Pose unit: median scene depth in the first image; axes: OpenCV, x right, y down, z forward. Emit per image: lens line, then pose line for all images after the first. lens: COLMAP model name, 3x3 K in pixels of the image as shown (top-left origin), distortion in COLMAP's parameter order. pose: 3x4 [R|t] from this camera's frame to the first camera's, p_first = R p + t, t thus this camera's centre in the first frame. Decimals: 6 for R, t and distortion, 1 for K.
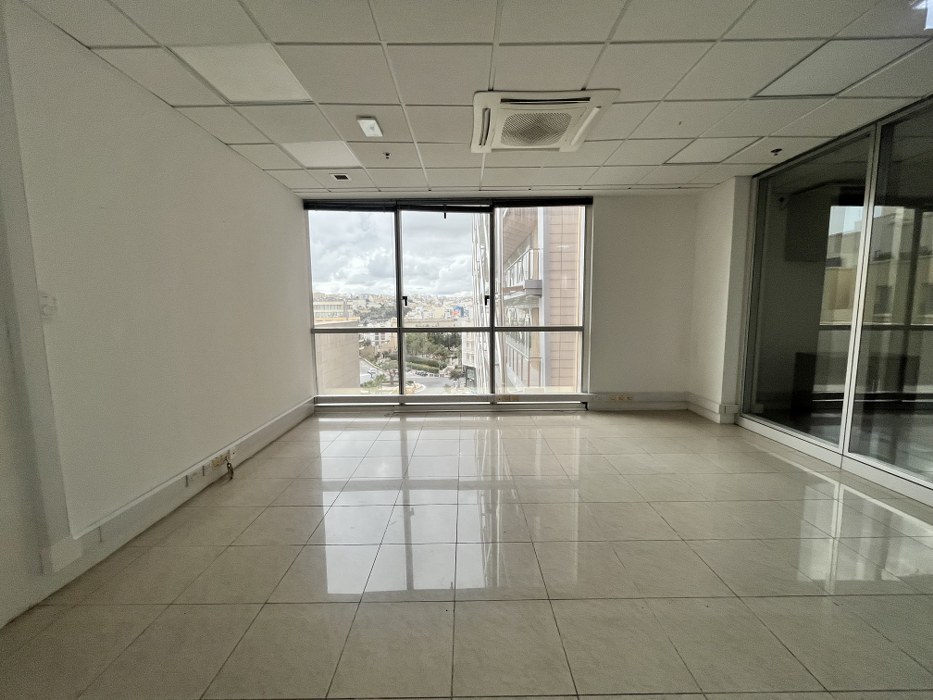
lens RADIAL K [[378.6, 0, 467.5], [0, 378.6, 348.2], [0, 0, 1]] dist [-0.002643, 0.001122]
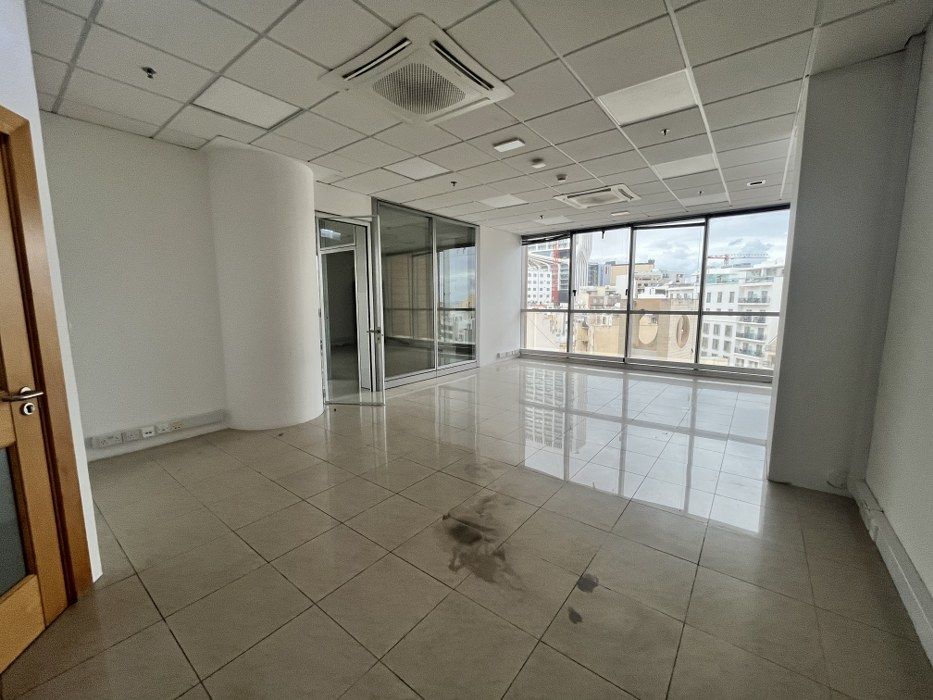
lens RADIAL K [[378.6, 0, 471.6], [0, 378.6, 350.7], [0, 0, 1]] dist [-0.002643, 0.001122]
pose [[0.787710, 0.081409, -0.610644, 0.508176], [-0.056052, 0.996590, 0.060556, 0.049042], [0.613491, -0.013473, 0.789587, -0.568729]]
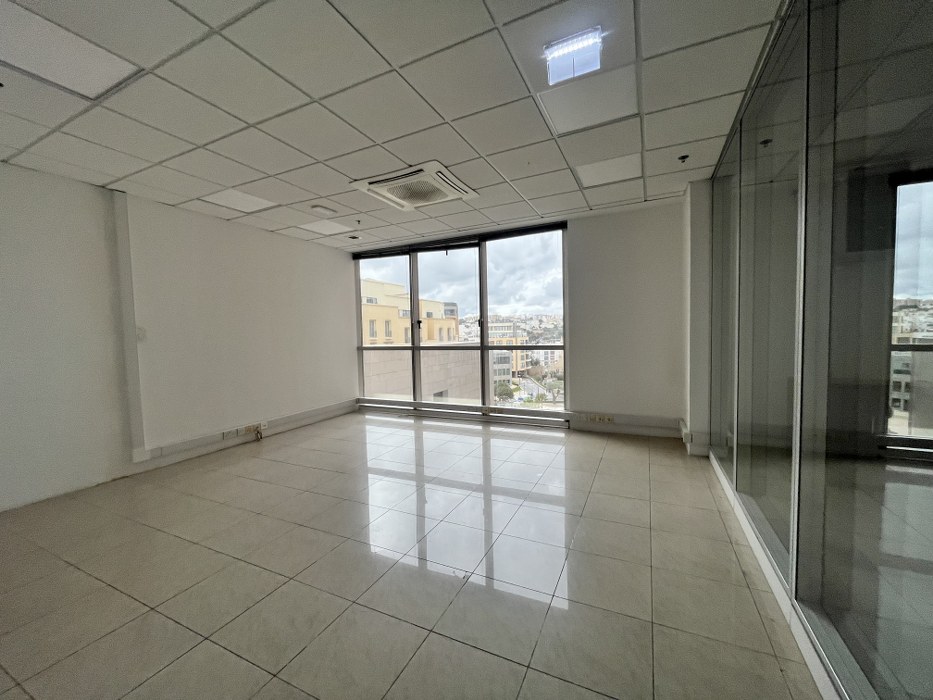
lens RADIAL K [[378.6, 0, 468.6], [0, 378.6, 352.7], [0, 0, 1]] dist [-0.002643, 0.001122]
pose [[0.897711, 0.011040, -0.440447, 0.529759], [-0.026230, 0.999252, -0.028415, -0.002837], [0.439804, 0.037062, 0.897329, -0.032876]]
